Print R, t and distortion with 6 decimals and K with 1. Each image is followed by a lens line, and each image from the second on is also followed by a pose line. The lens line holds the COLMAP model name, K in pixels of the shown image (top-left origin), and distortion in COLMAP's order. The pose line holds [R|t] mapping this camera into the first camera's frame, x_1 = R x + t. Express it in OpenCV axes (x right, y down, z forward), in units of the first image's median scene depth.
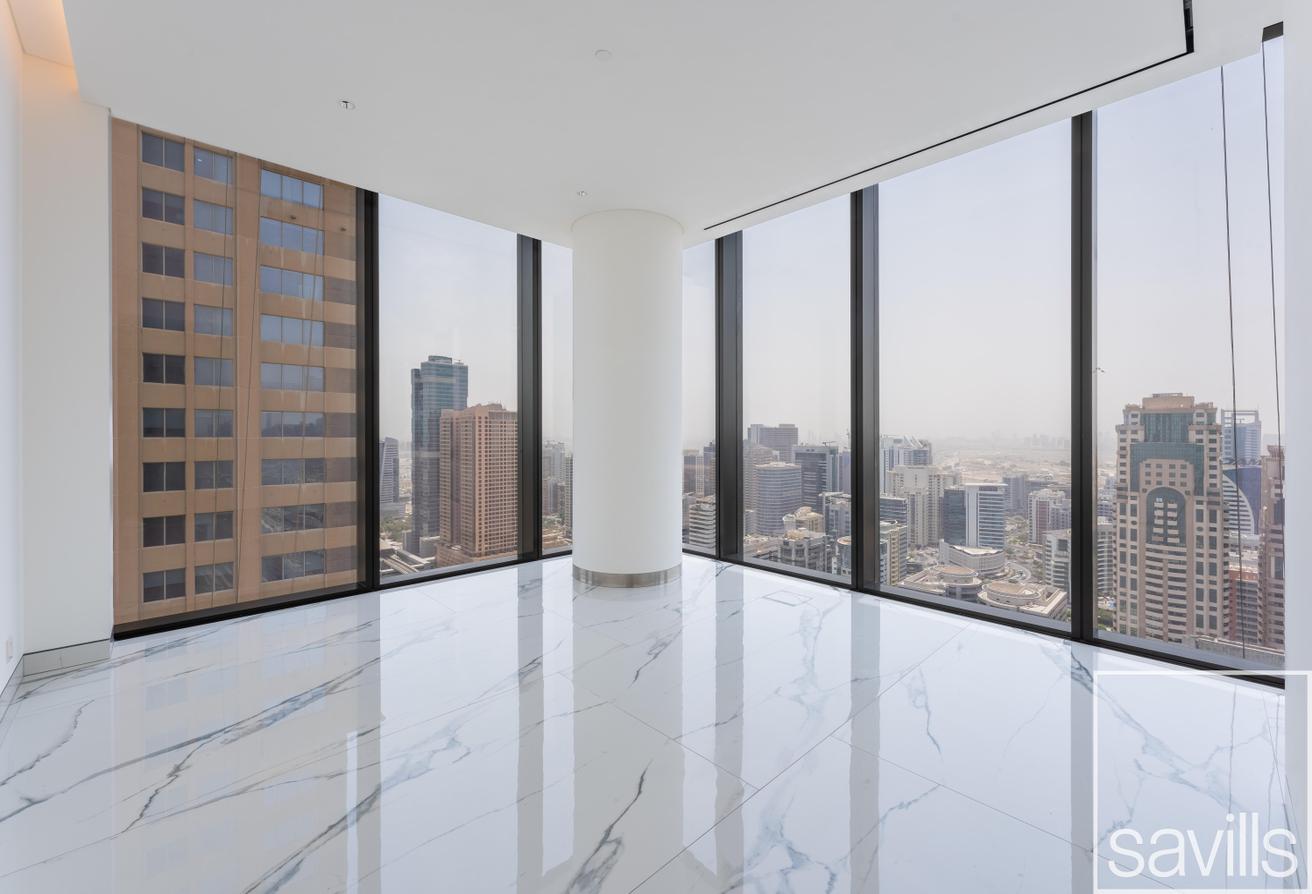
lens RADIAL K [[534.6, 0, 658.9], [0, 534.6, 434.7], [0, 0, 1]] dist [0.007514, 0.000305]
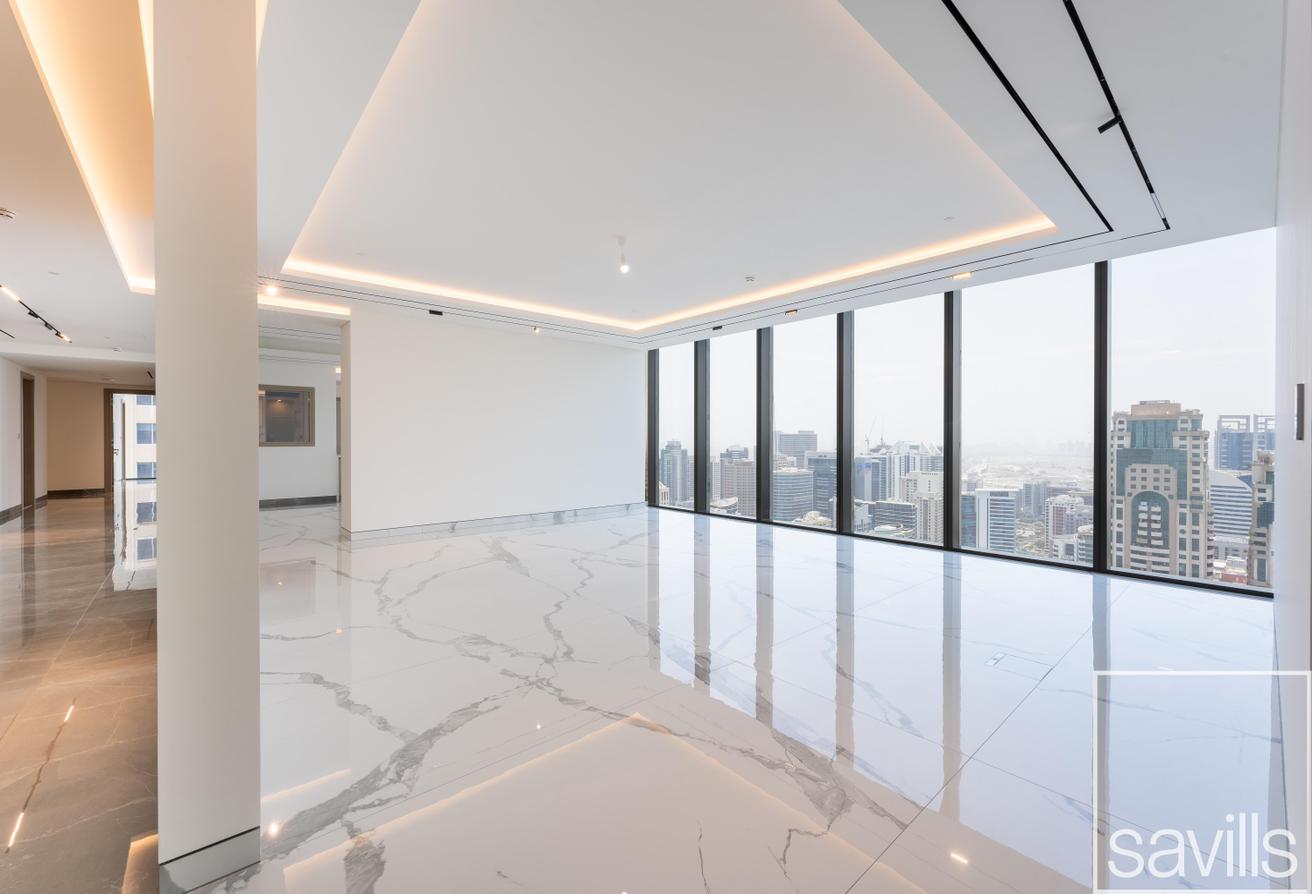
lens RADIAL K [[534.6, 0, 651.4], [0, 534.6, 449.0], [0, 0, 1]] dist [0.007514, 0.000305]
pose [[0.997854, -0.000797, -0.065475, 0.052553], [0.001717, 0.999901, 0.013985, 0.000004], [0.065457, -0.014067, 0.997756, -0.093638]]
